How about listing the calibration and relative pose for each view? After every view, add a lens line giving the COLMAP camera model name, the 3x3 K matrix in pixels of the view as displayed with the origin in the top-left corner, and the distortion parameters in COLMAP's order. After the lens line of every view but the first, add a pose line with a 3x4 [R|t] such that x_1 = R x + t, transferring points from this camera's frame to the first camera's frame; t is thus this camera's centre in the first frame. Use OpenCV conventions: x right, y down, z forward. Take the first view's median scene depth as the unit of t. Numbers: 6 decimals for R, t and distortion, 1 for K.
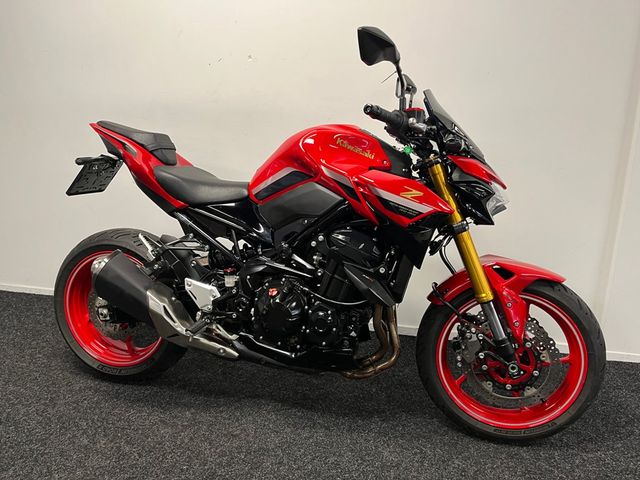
lens RADIAL K [[479.4, 0, 322.8], [0, 479.4, 236.3], [0, 0, 1]] dist [0.076046, -0.103296]
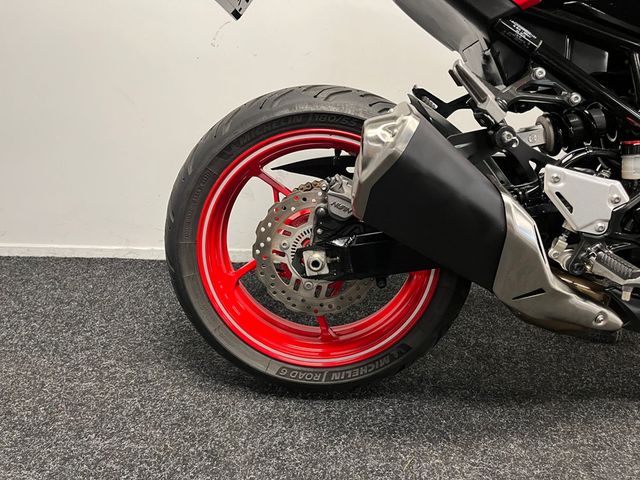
lens RADIAL K [[479.4, 0, 322.8], [0, 479.4, 236.3], [0, 0, 1]] dist [0.076046, -0.103296]
pose [[0.978882, -0.061697, 0.194894, -0.607130], [0.046356, 0.995527, 0.082321, 0.110526], [-0.199101, -0.071548, 0.977364, 0.624233]]
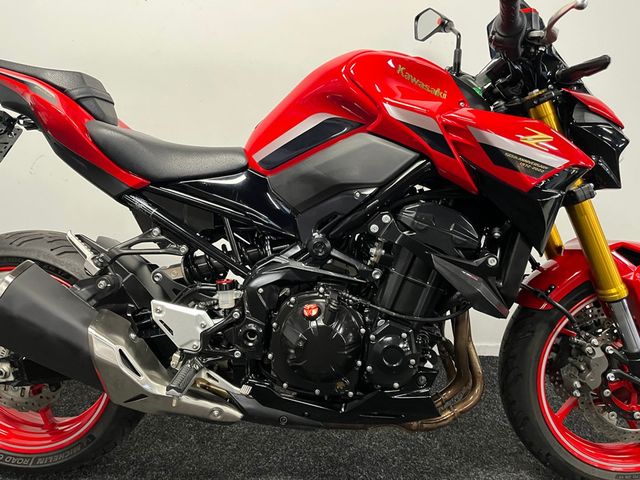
lens RADIAL K [[481.2, 0, 320.0], [0, 481.2, 240.0], [0, 0, 1]] dist [0.073349, -0.100279]
pose [[0.977854, -0.052062, 0.202712, -0.206272], [0.058501, 0.997951, -0.025898, 0.040602], [-0.200948, 0.037183, 0.978896, 0.369378]]
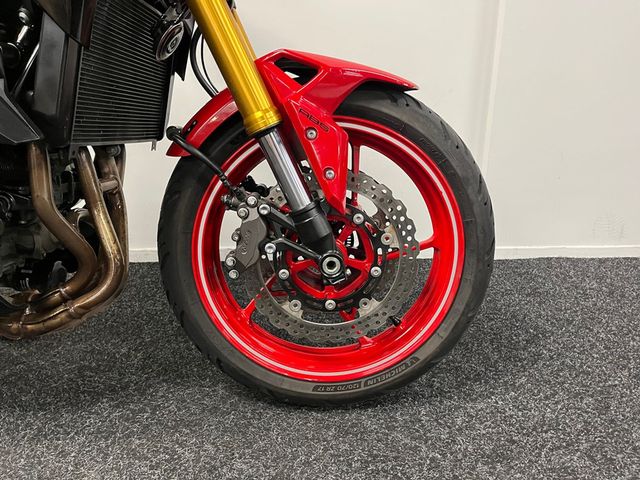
lens RADIAL K [[479.4, 0, 322.8], [0, 479.4, 236.3], [0, 0, 1]] dist [0.076046, -0.103296]
pose [[0.970719, -0.096549, 0.219963, 0.262214], [0.080288, 0.993416, 0.081723, 0.190101], [-0.226405, -0.061669, 0.972079, 0.491607]]
